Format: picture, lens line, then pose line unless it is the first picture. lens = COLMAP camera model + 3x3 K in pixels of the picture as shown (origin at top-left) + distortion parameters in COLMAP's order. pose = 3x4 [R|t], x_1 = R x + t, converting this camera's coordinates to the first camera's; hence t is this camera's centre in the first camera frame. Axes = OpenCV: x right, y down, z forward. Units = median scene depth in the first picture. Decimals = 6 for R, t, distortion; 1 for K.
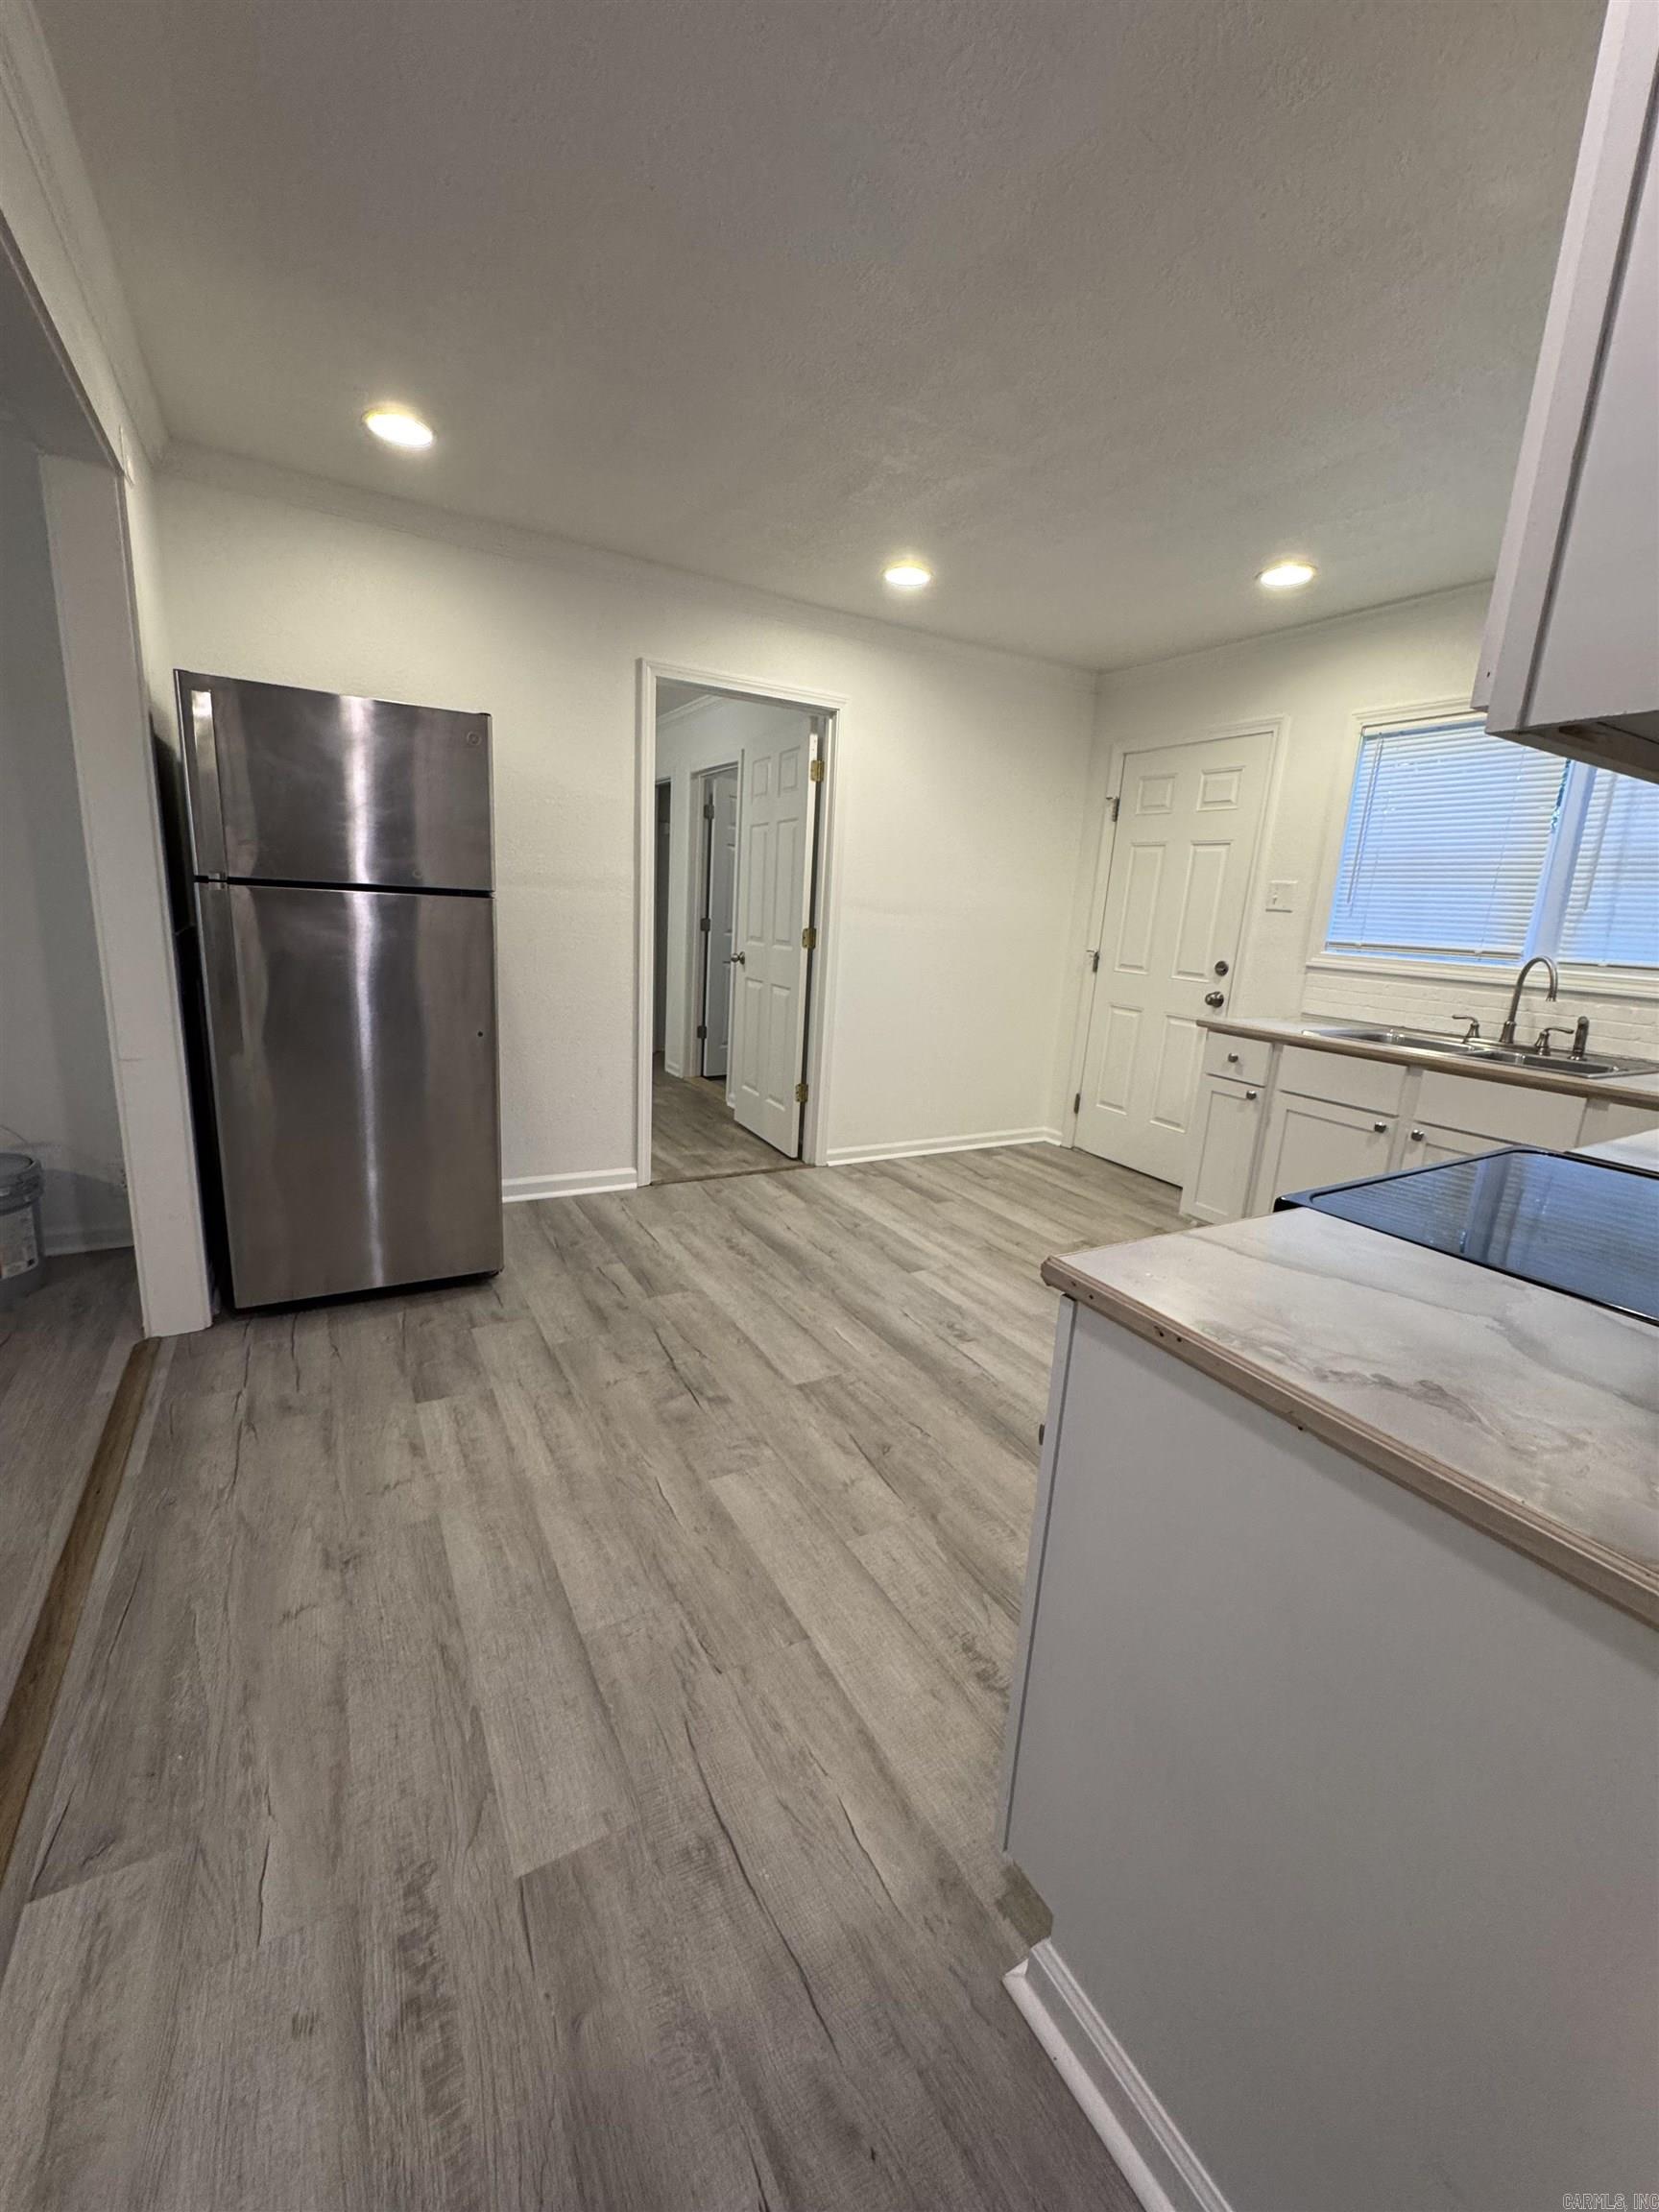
lens RADIAL K [[886.4, 0, 833.6], [0, 886.4, 1104.2], [0, 0, 1]] dist [-0.005176, 0.000756]
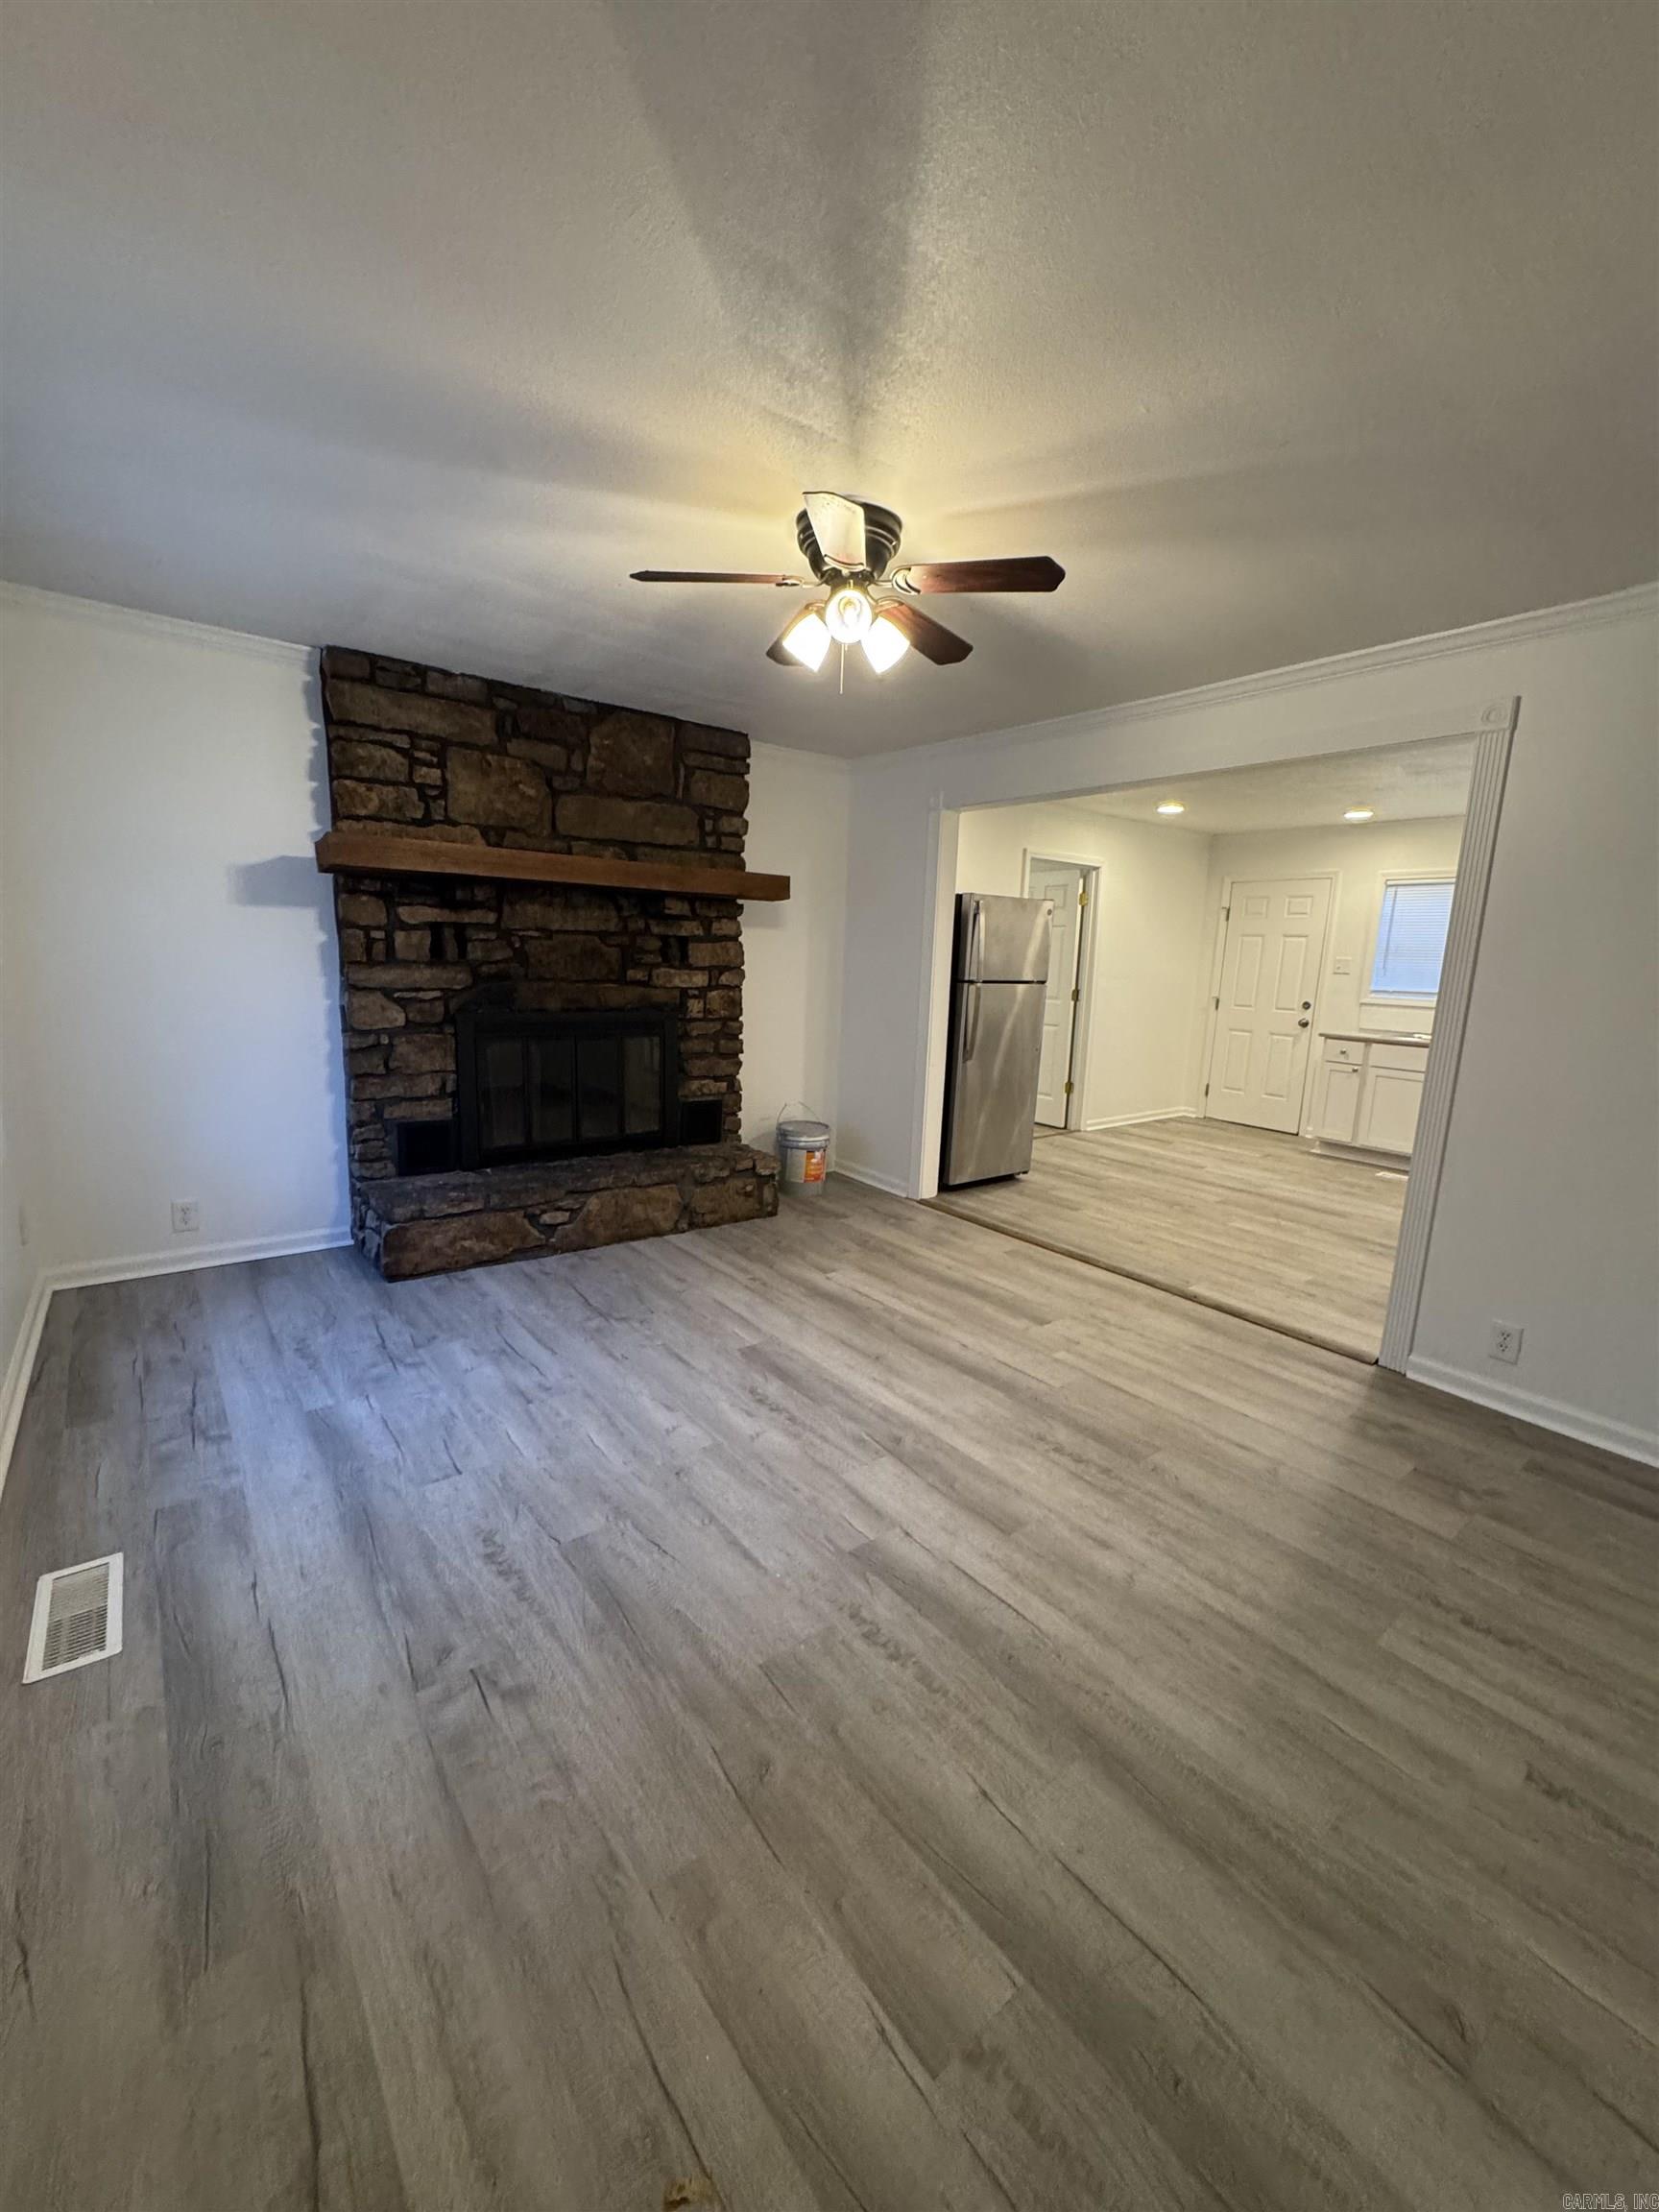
lens RADIAL K [[880.5, 0, 831.5], [0, 880.5, 1105.6], [0, 0, 1]] dist [-0.003571, 0.000486]
pose [[0.991181, -0.045342, 0.124519, -1.191429], [0.050937, 0.997813, -0.042122, 0.118010], [-0.122337, 0.048093, 0.991323, -1.012013]]
